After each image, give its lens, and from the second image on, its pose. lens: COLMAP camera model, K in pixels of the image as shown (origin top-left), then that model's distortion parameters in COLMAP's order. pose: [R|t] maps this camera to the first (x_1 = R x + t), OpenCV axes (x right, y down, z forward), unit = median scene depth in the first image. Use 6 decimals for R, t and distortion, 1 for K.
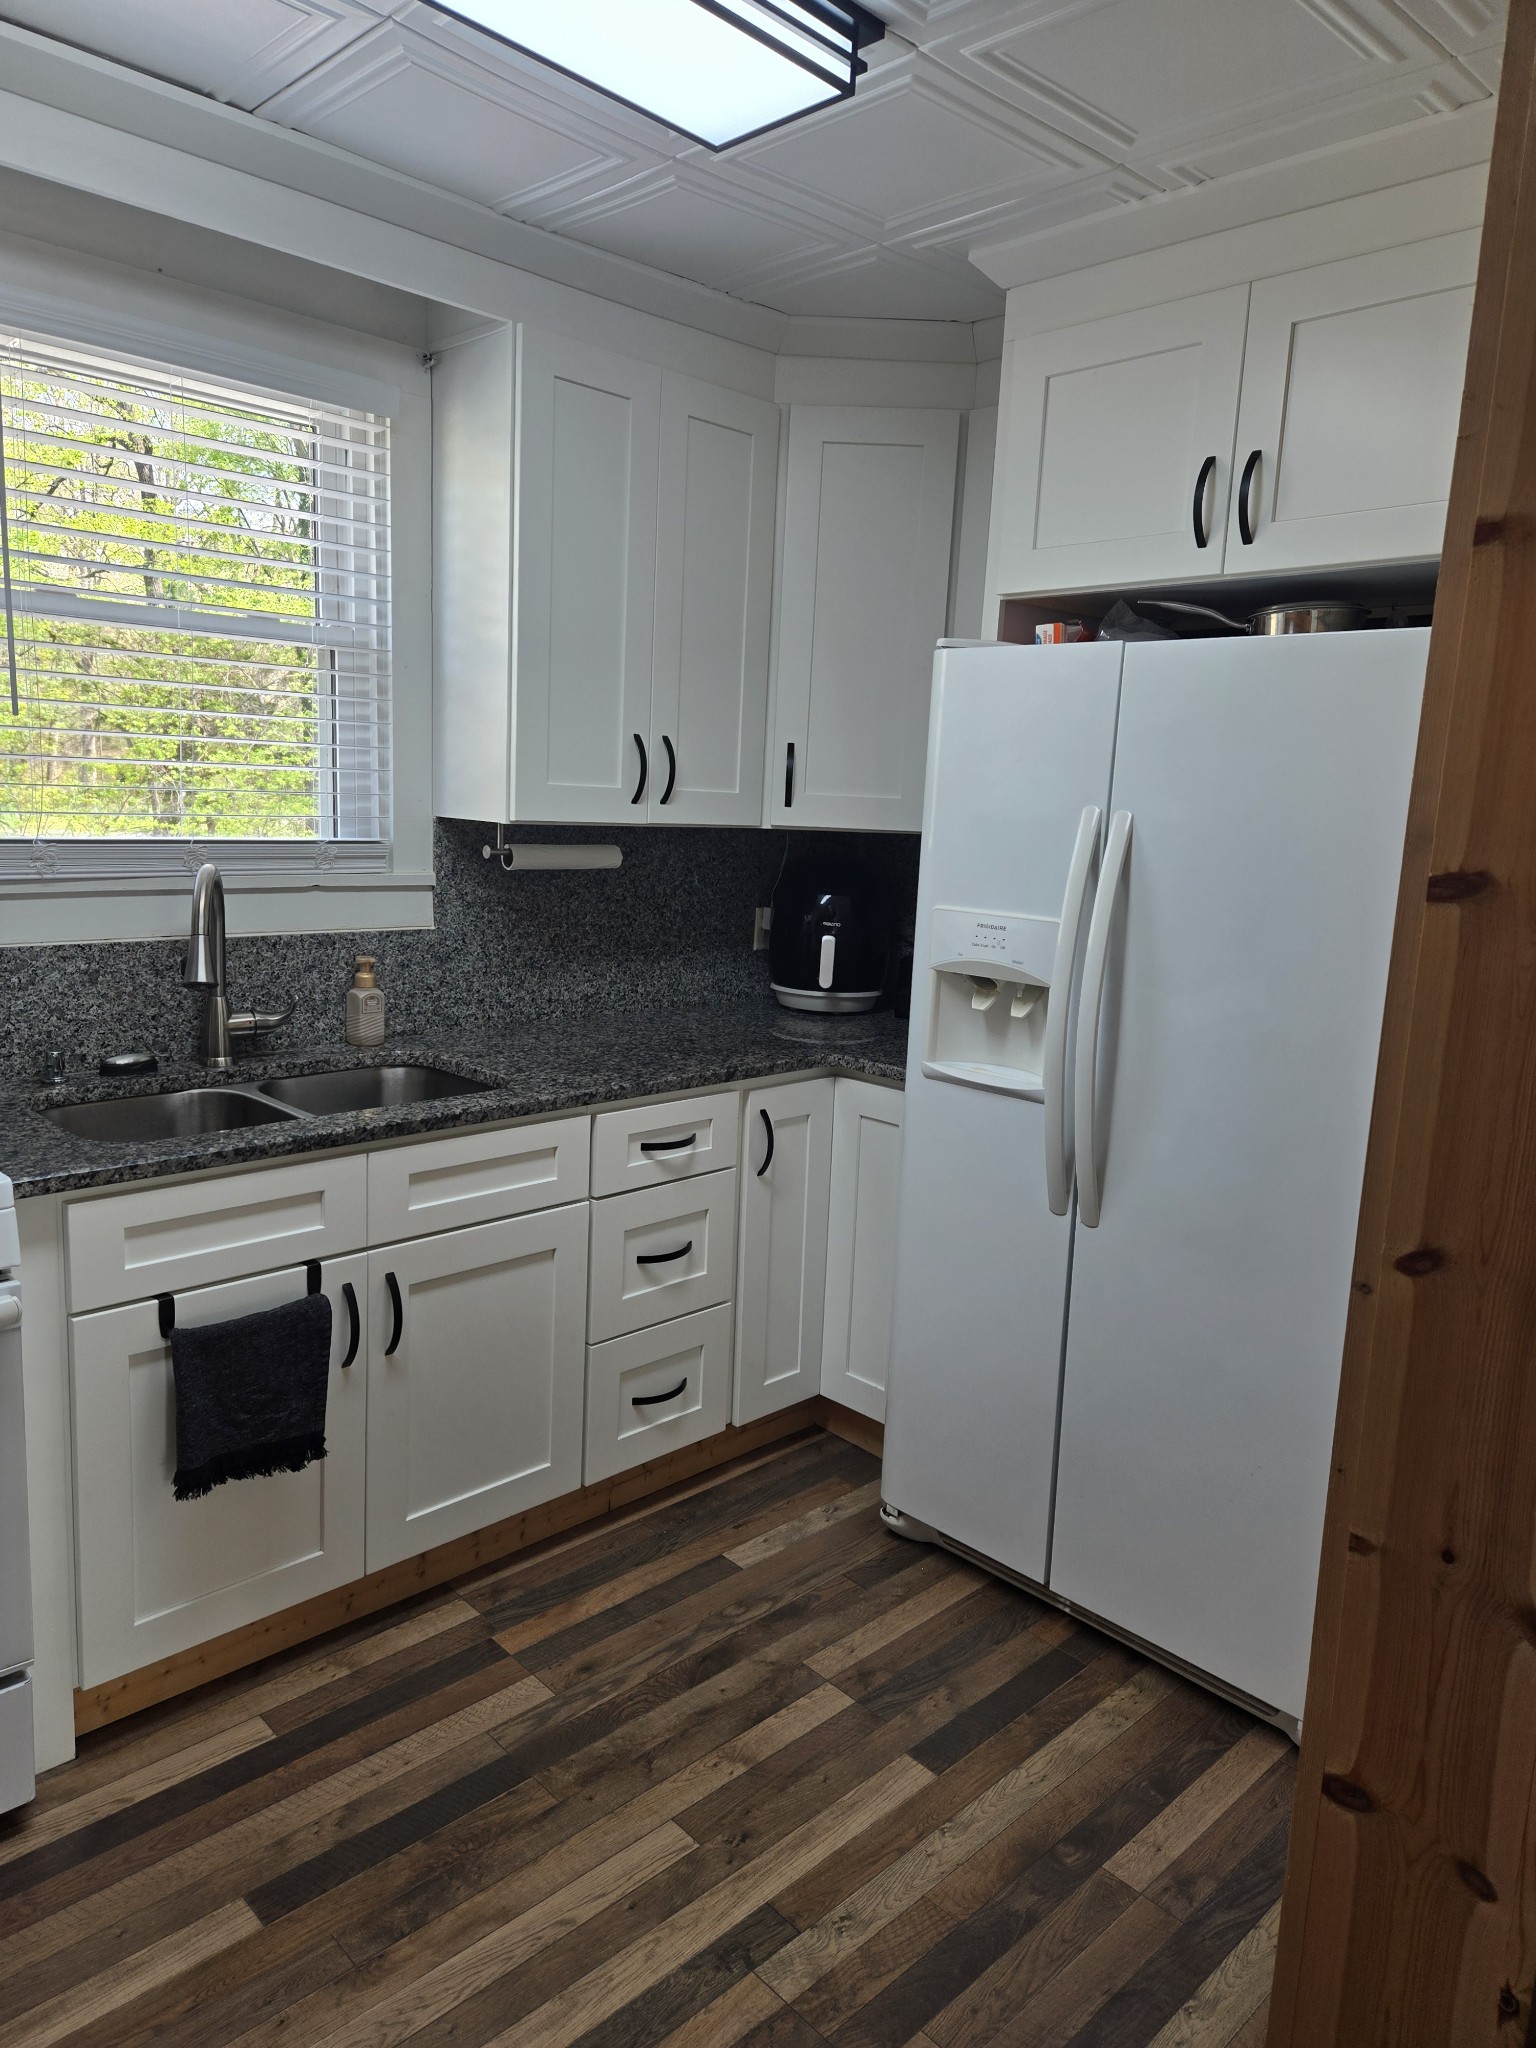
lens RADIAL K [[1375.4, 0, 750.2], [0, 1375.4, 1013.2], [0, 0, 1]] dist [0.087222, -0.081215]
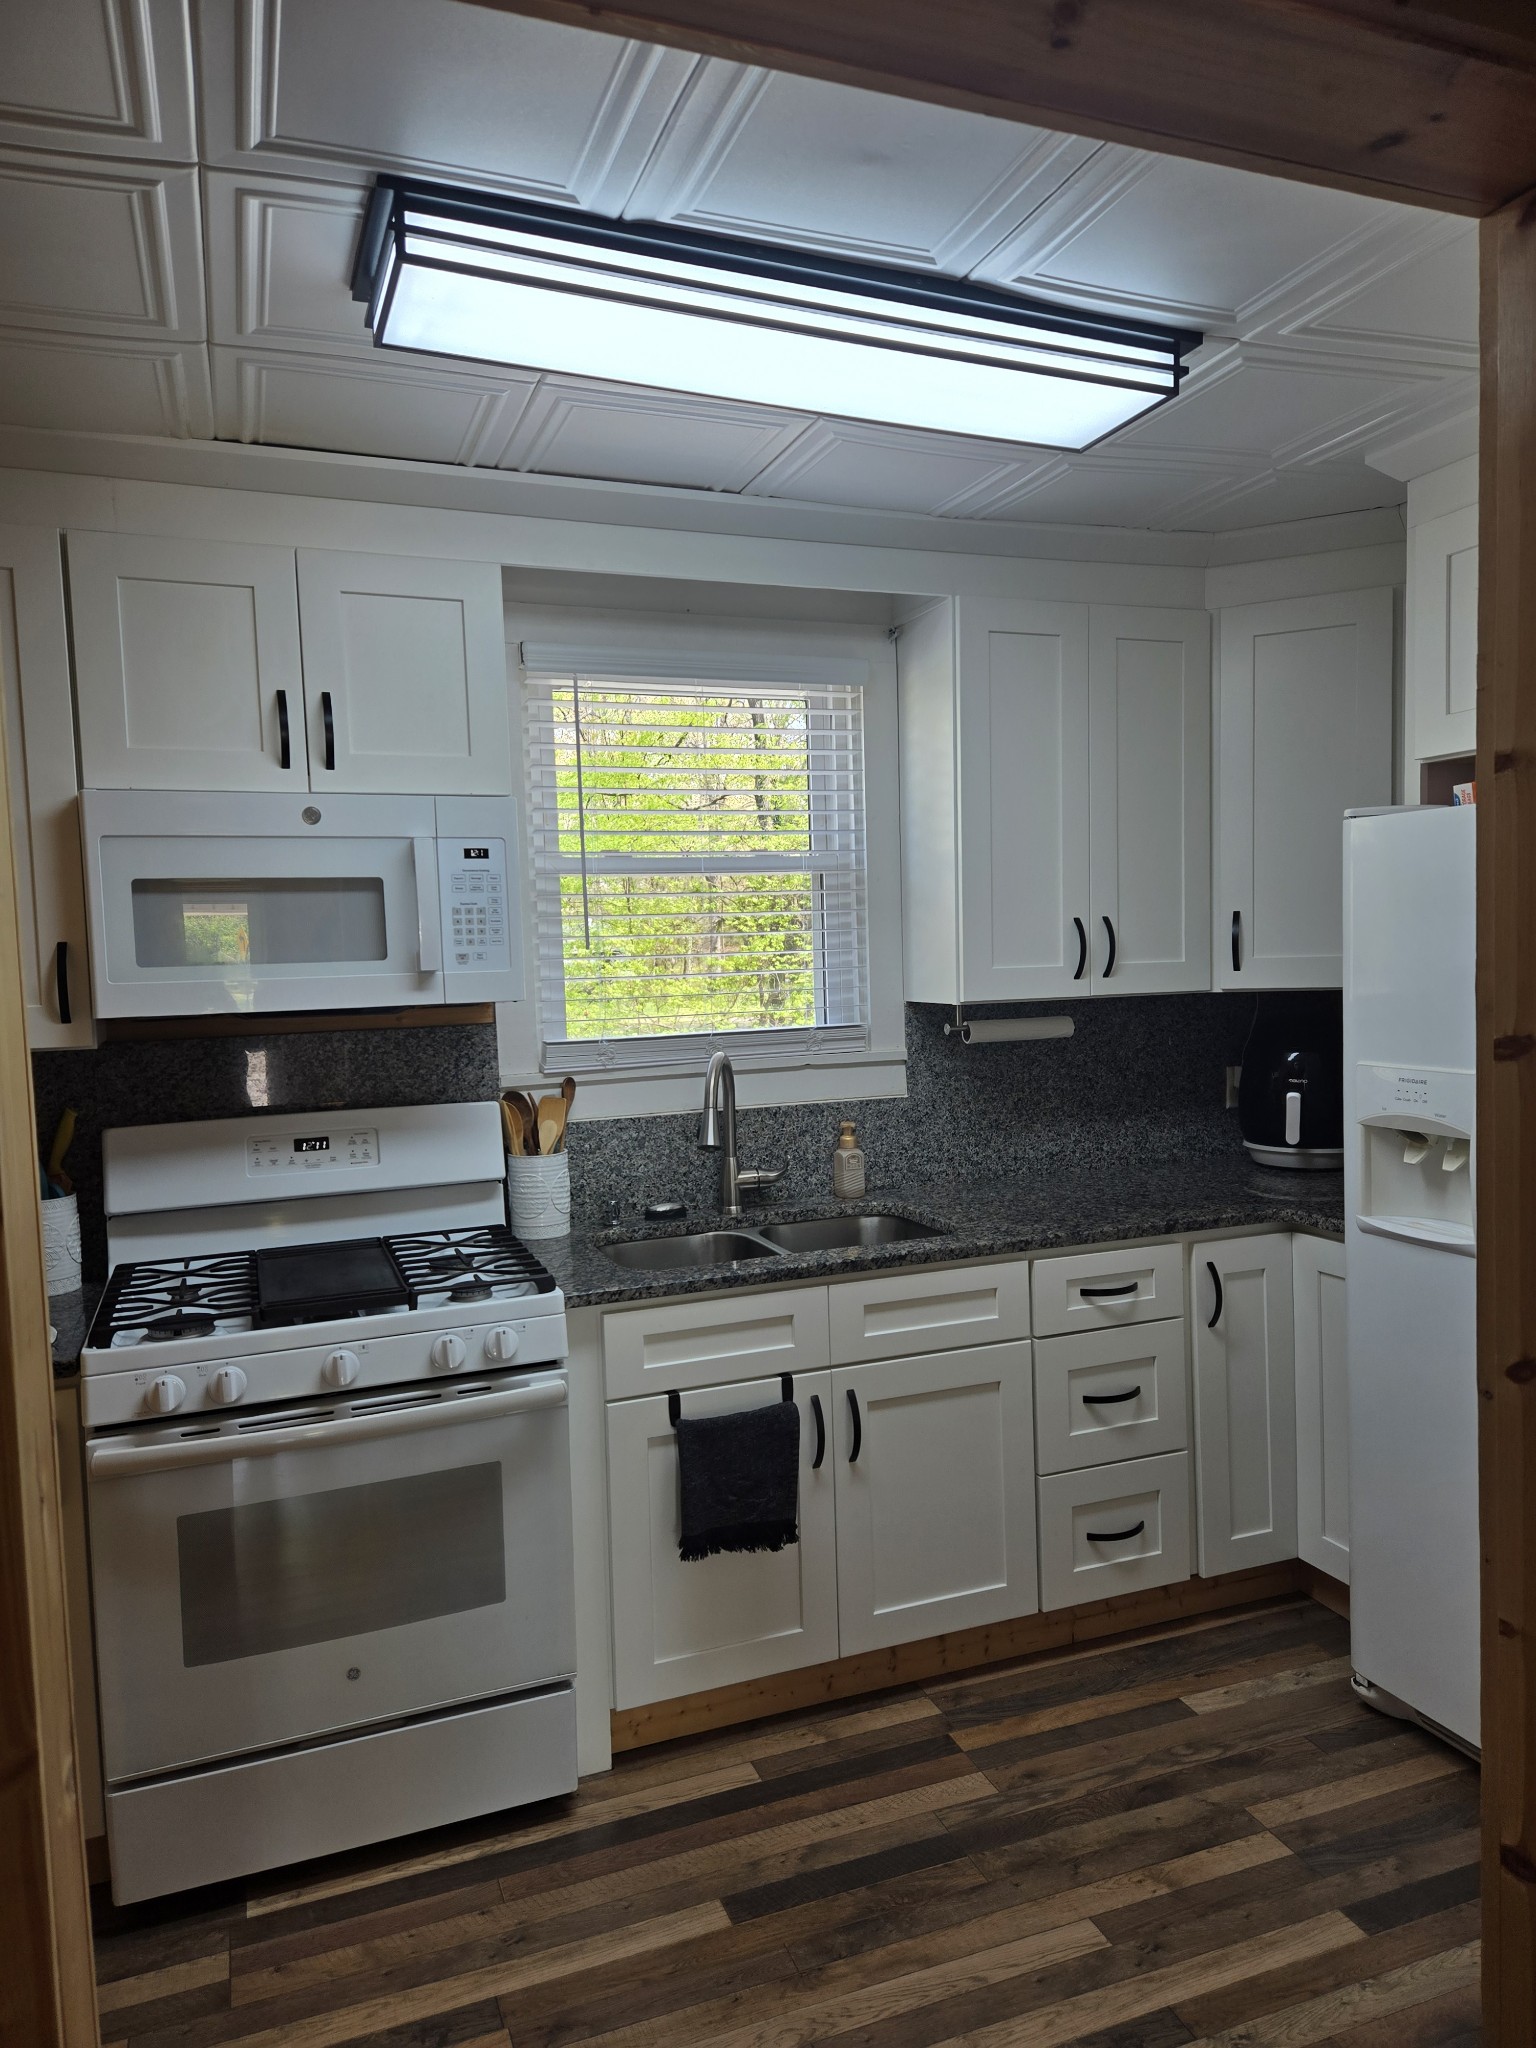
lens RADIAL K [[1375.4, 0, 768.2], [0, 1375.4, 1026.1], [0, 0, 1]] dist [0.087222, -0.081215]
pose [[0.918604, -0.048458, -0.392197, 0.141801], [0.005559, 0.993940, -0.109788, 0.007171], [0.395140, 0.098671, 0.913306, -0.126275]]
